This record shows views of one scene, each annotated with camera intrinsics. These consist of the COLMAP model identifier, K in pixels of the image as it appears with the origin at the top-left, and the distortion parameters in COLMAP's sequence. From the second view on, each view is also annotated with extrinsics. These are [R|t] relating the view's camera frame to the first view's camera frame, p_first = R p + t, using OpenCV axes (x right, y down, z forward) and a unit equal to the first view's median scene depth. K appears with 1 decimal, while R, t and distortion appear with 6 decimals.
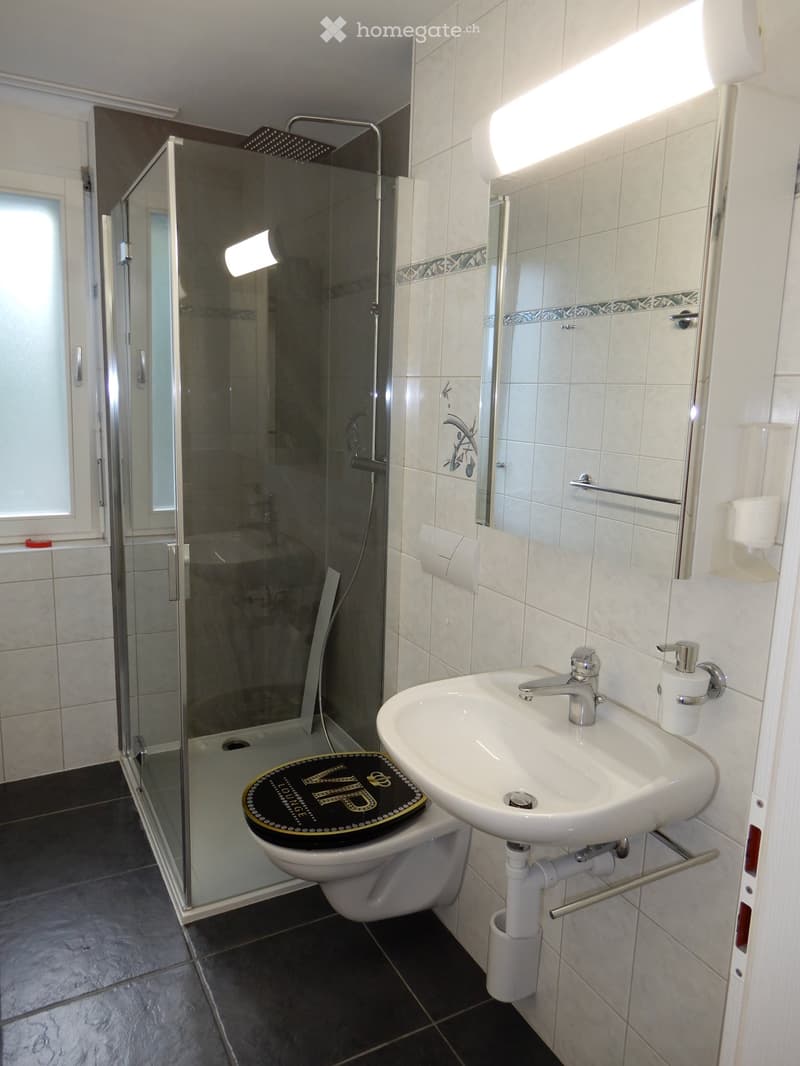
lens RADIAL K [[756.2, 0, 400.0], [0, 756.2, 533.0], [0, 0, 1]] dist [-0.004657, 0.002953]
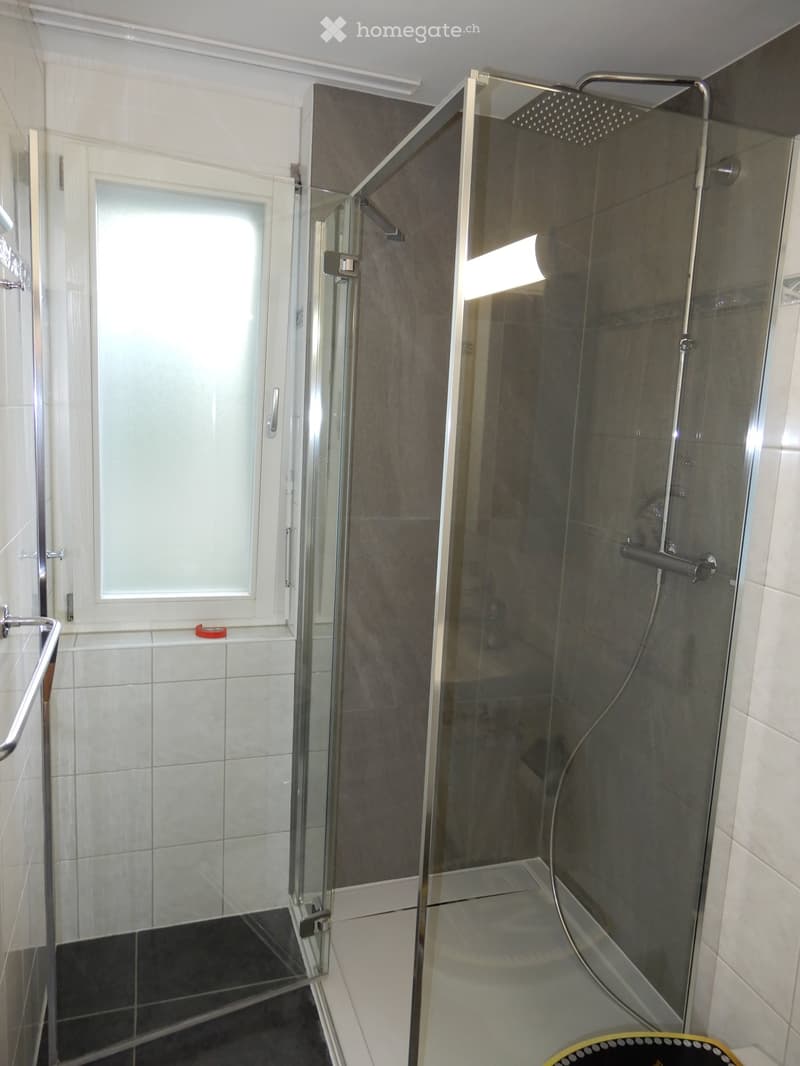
lens RADIAL K [[756.2, 0, 400.0], [0, 756.2, 533.0], [0, 0, 1]] dist [-0.004657, 0.002953]
pose [[0.983672, 0.046377, -0.173895, -0.151937], [-0.052785, 0.998080, -0.032406, -0.076604], [0.172058, 0.041056, 0.984231, 0.250577]]
